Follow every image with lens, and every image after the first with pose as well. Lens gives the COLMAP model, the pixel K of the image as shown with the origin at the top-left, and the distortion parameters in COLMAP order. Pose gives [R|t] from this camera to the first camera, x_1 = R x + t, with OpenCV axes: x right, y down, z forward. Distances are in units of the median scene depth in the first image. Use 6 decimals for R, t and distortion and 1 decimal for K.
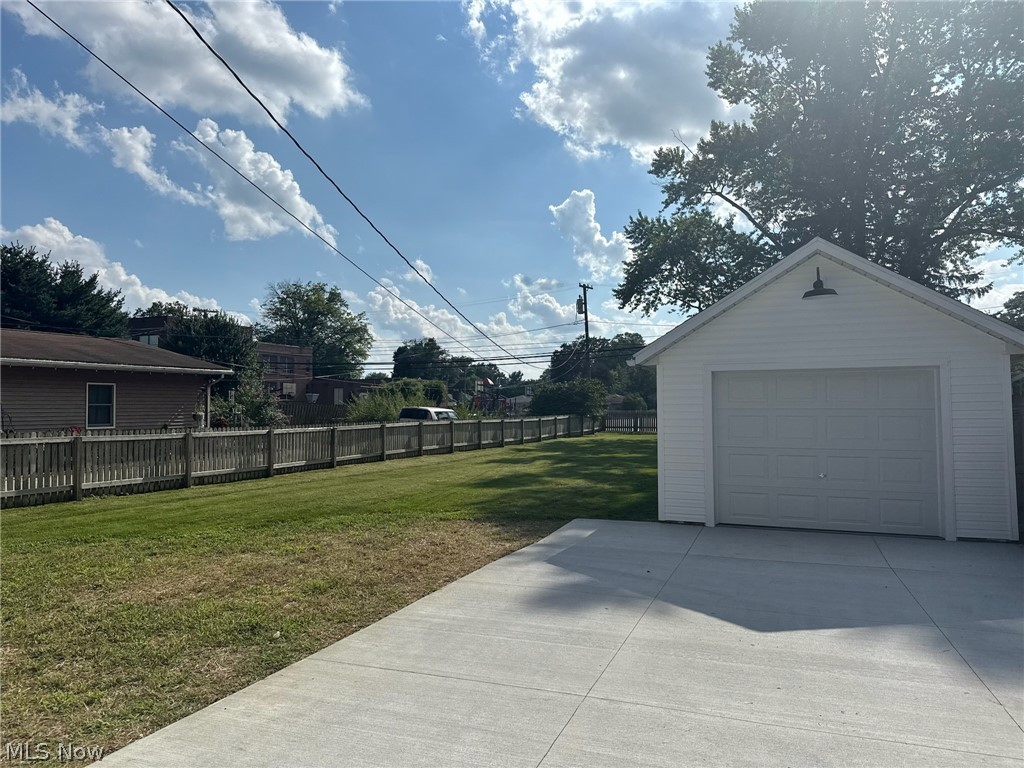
lens RADIAL K [[737.4, 0, 512.0], [0, 737.4, 384.0], [0, 0, 1]] dist [0.109303, -0.183950]
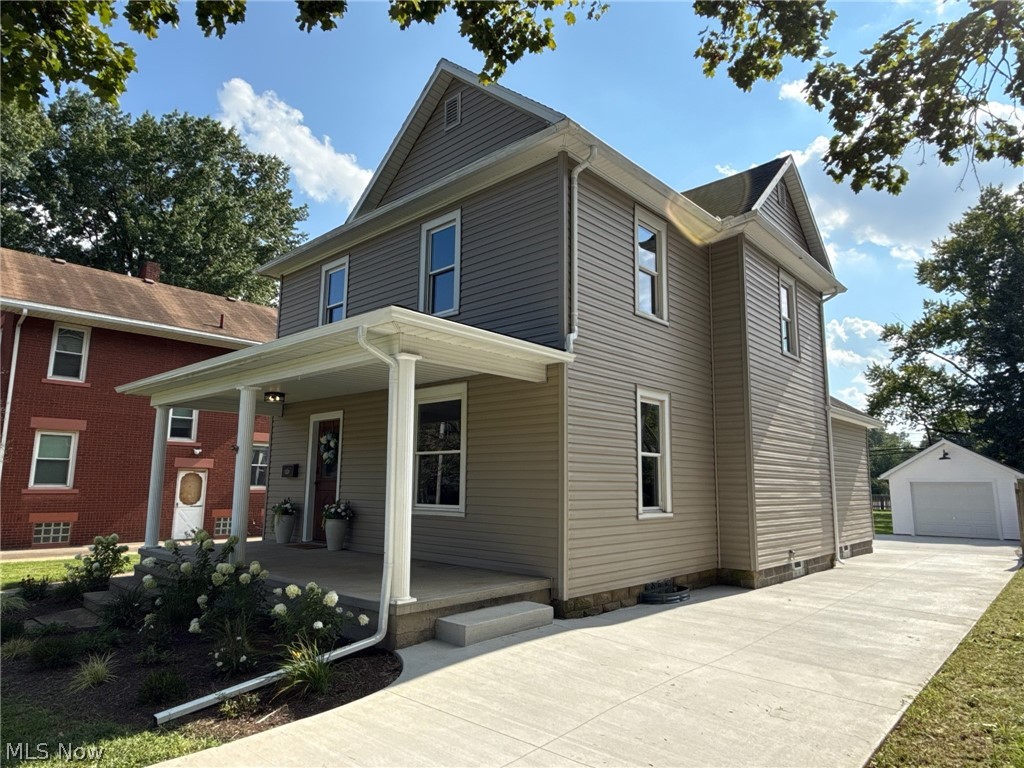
lens RADIAL K [[634.4, 0, 512.0], [0, 634.4, 384.0], [0, 0, 1]] dist [-0.002179, 0.000008]
pose [[0.937266, -0.041919, -0.346085, -0.082872], [-0.002488, 0.991915, -0.126883, -0.020138], [0.348606, 0.119784, 0.929584, -0.497103]]
